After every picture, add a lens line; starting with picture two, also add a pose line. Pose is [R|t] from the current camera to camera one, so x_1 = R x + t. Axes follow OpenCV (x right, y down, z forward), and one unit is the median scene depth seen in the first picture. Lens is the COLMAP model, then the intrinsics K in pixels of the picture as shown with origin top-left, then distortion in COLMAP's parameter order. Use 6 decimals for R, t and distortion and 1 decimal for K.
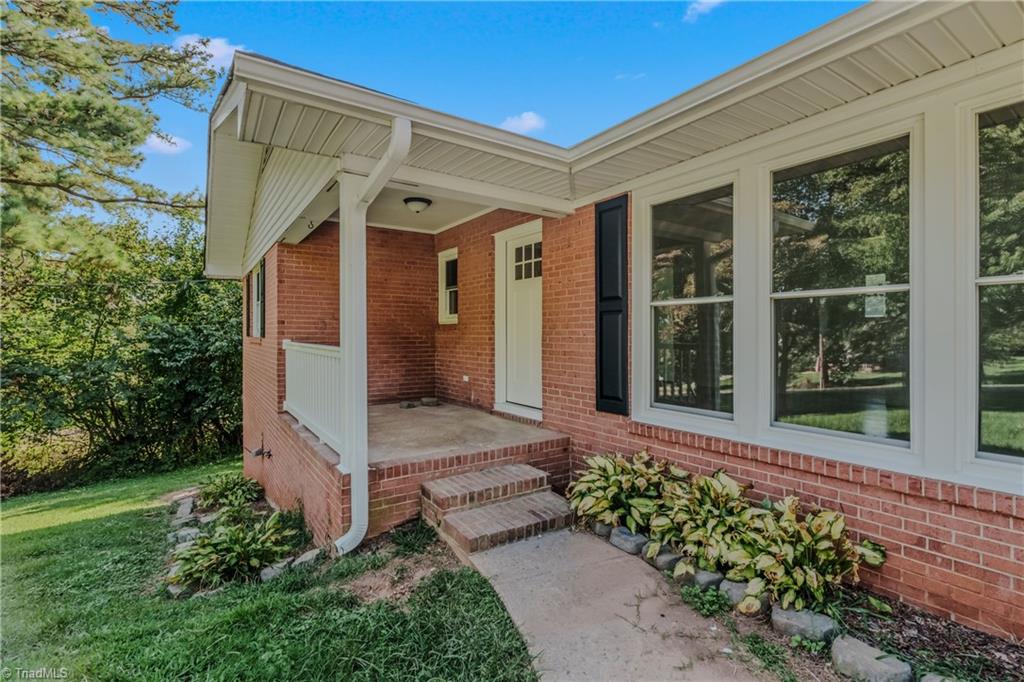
lens RADIAL K [[483.5, 0, 502.1], [0, 483.5, 342.7], [0, 0, 1]] dist [0.000403, -0.000431]
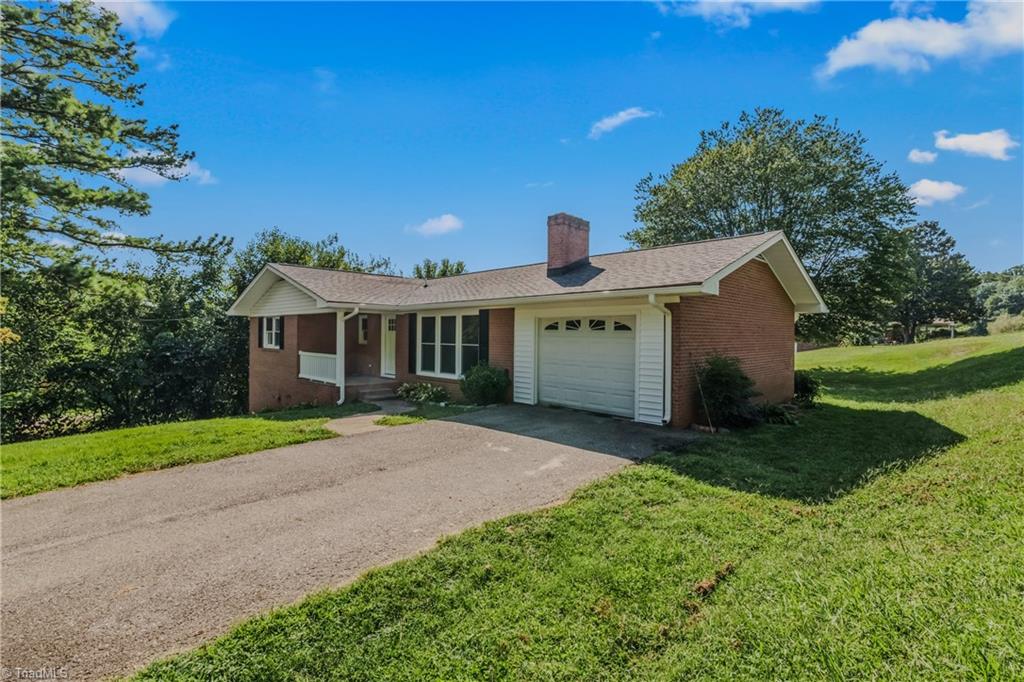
lens RADIAL K [[483.5, 0, 502.1], [0, 483.5, 342.7], [0, 0, 1]] dist [0.000403, -0.000431]
pose [[0.981880, 0.008369, 0.189317, 0.209467], [-0.007654, 0.999961, -0.004512, -0.073298], [-0.189348, 0.002981, 0.981906, -2.746719]]
